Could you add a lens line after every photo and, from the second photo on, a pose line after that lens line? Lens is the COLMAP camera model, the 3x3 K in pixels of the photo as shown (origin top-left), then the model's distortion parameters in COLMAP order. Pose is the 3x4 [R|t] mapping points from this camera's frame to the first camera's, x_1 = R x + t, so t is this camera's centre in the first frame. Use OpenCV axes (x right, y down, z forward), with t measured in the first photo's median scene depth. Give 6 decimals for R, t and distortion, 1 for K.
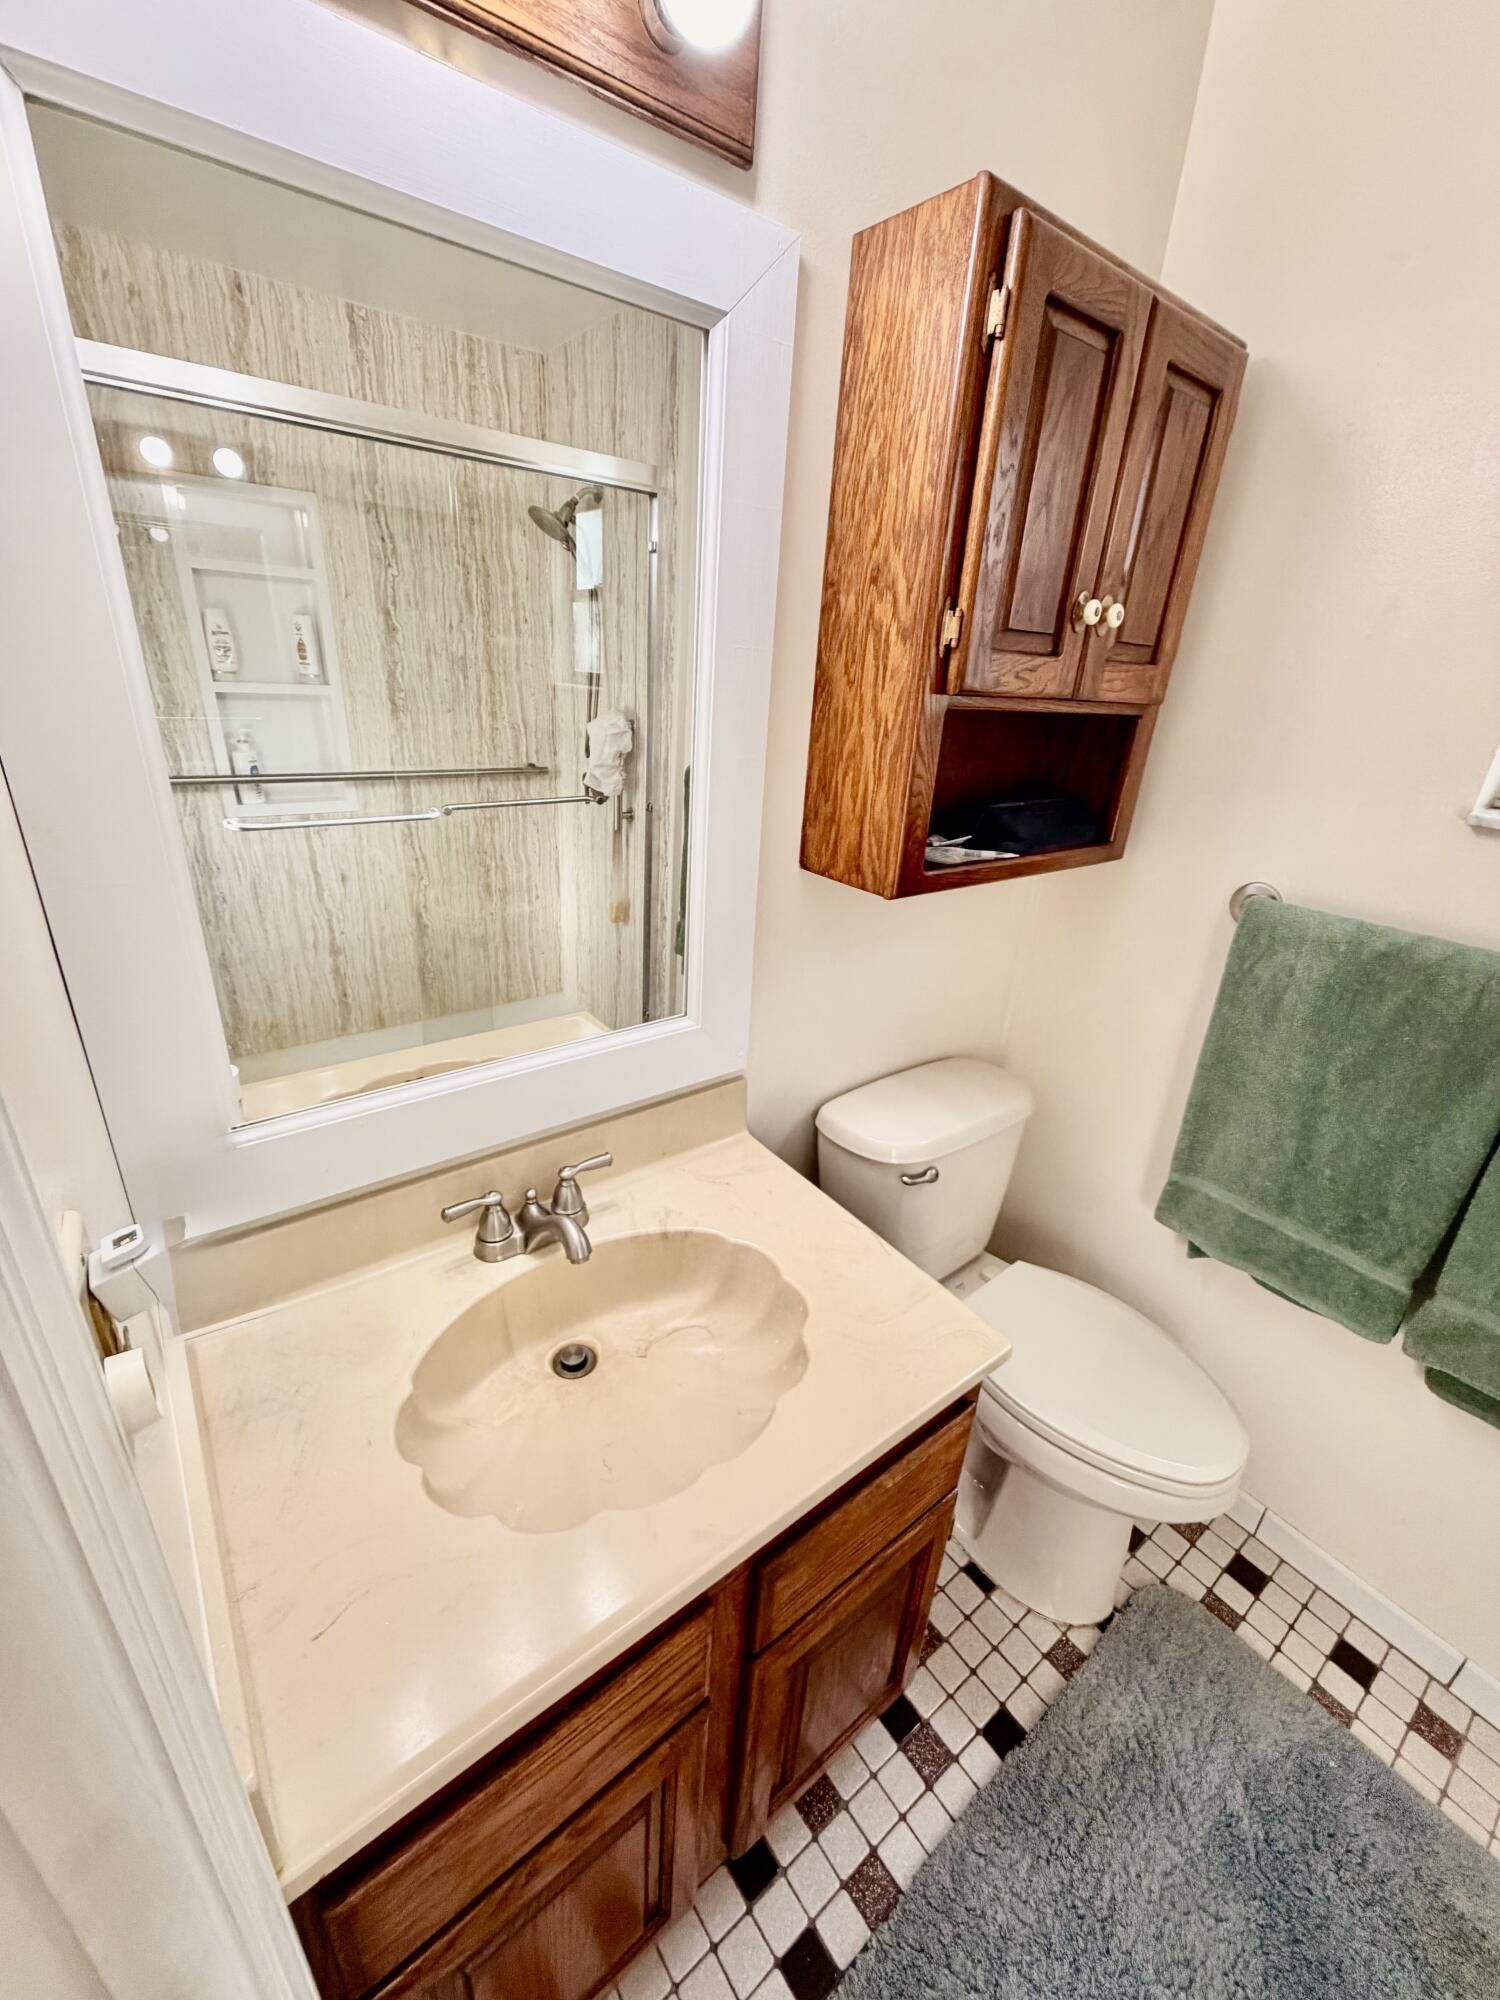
lens RADIAL K [[801.2, 0, 752.5], [0, 801.2, 999.6], [0, 0, 1]] dist [-0.000101, -0.000138]
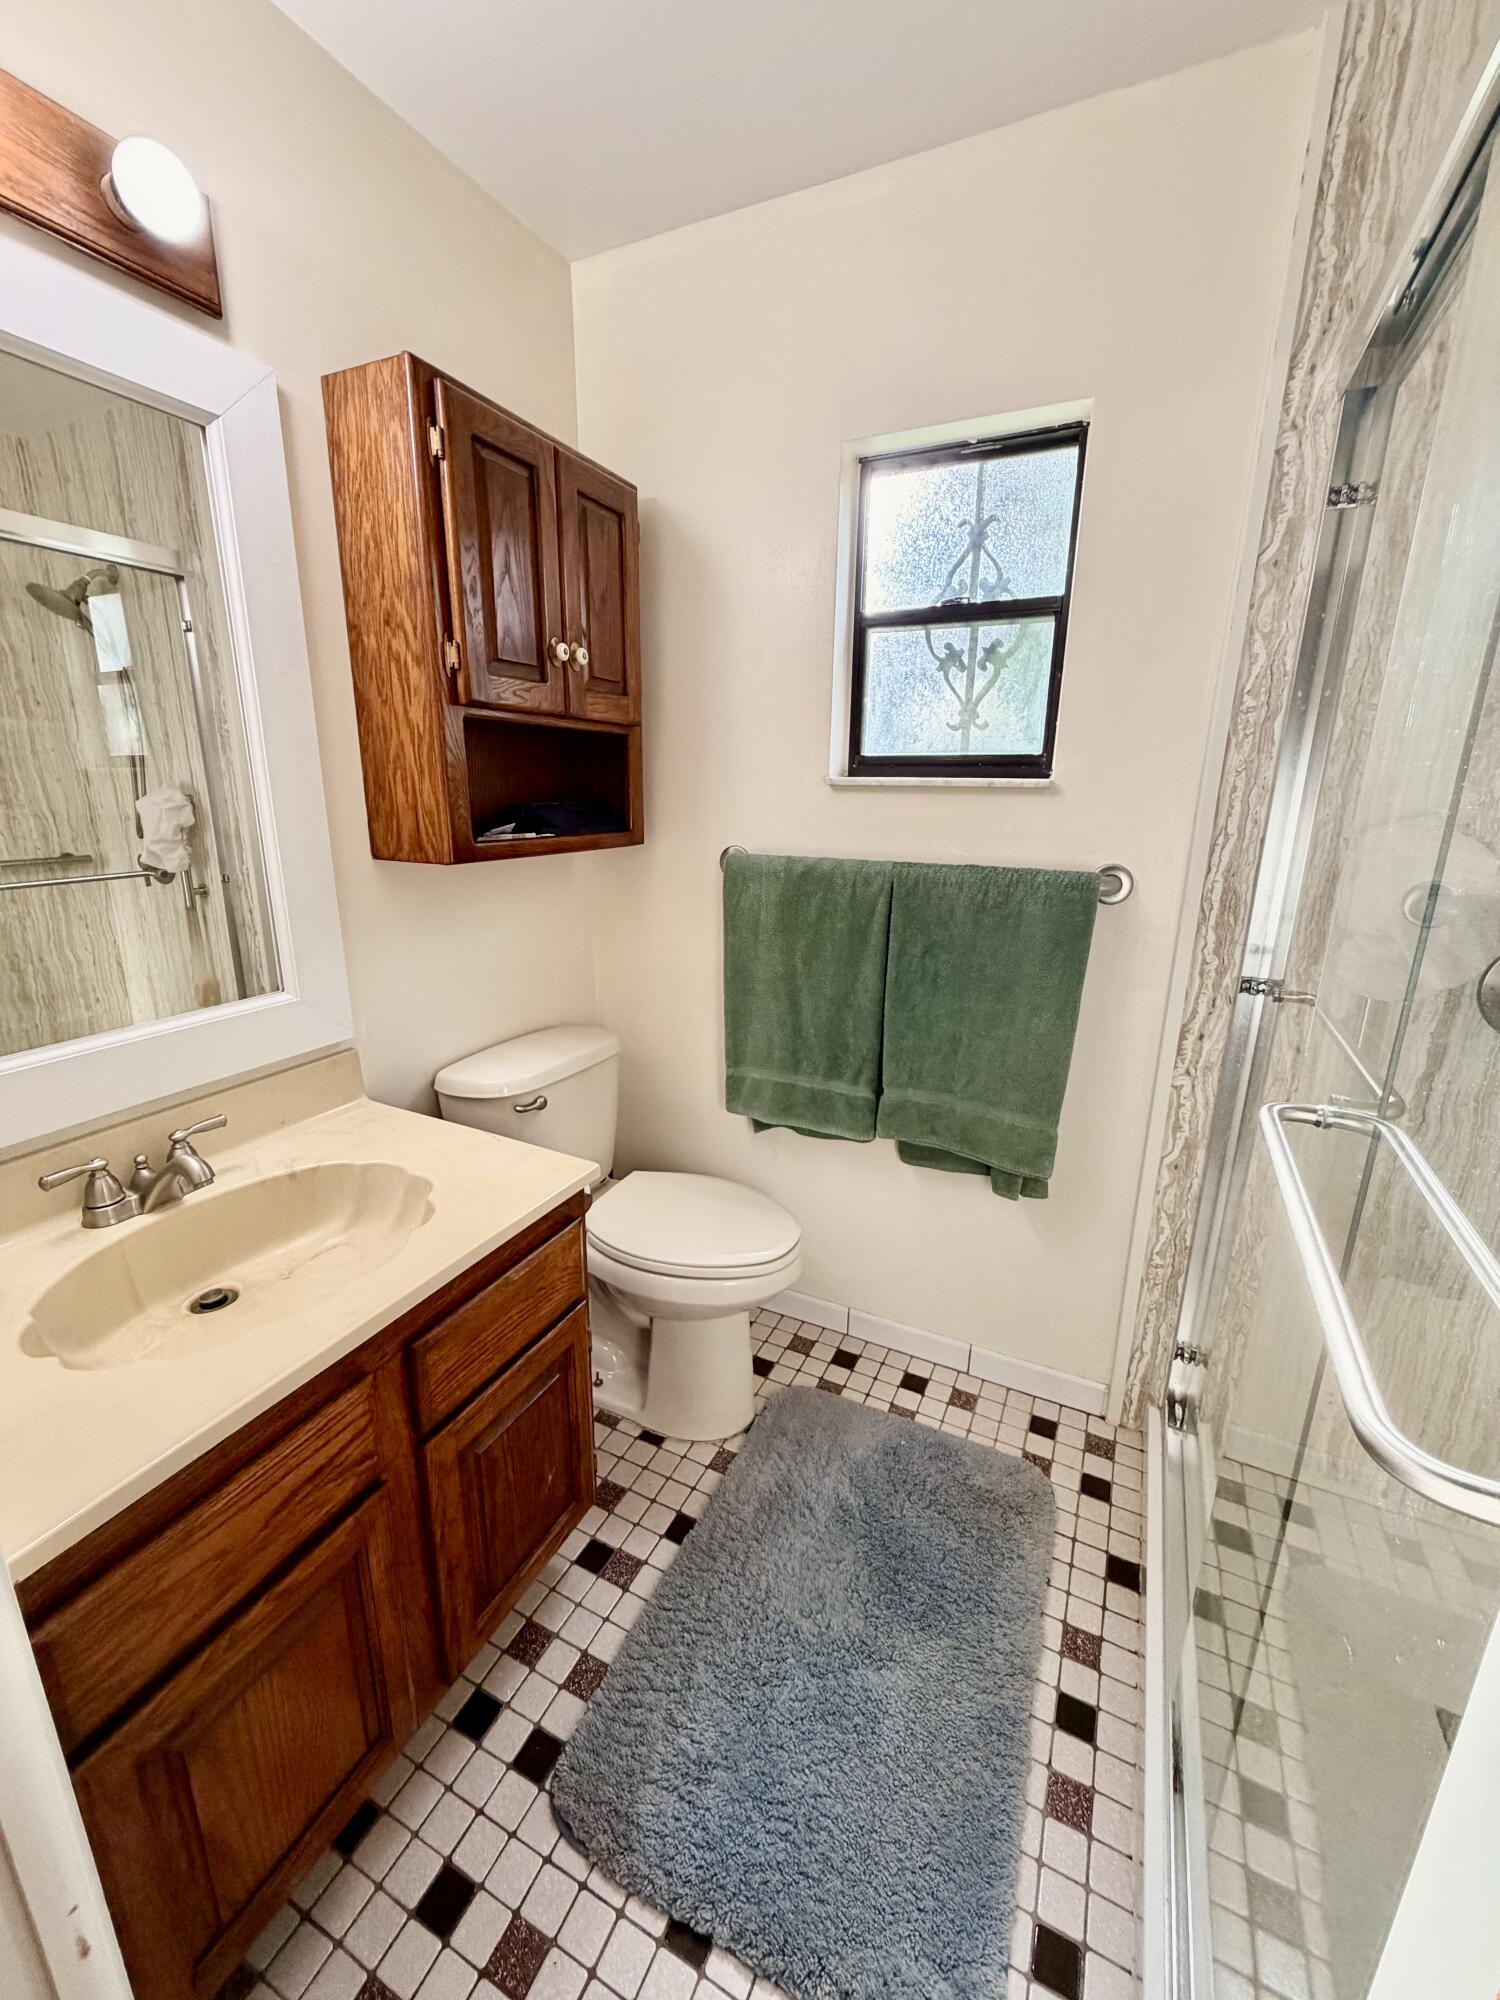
lens RADIAL K [[801.2, 0, 752.5], [0, 801.2, 999.6], [0, 0, 1]] dist [-0.000101, -0.000138]
pose [[0.894389, -0.161909, 0.416957, 0.037022], [0.210090, 0.975024, -0.072039, 0.265469], [-0.394880, 0.152029, 0.906067, -0.291779]]
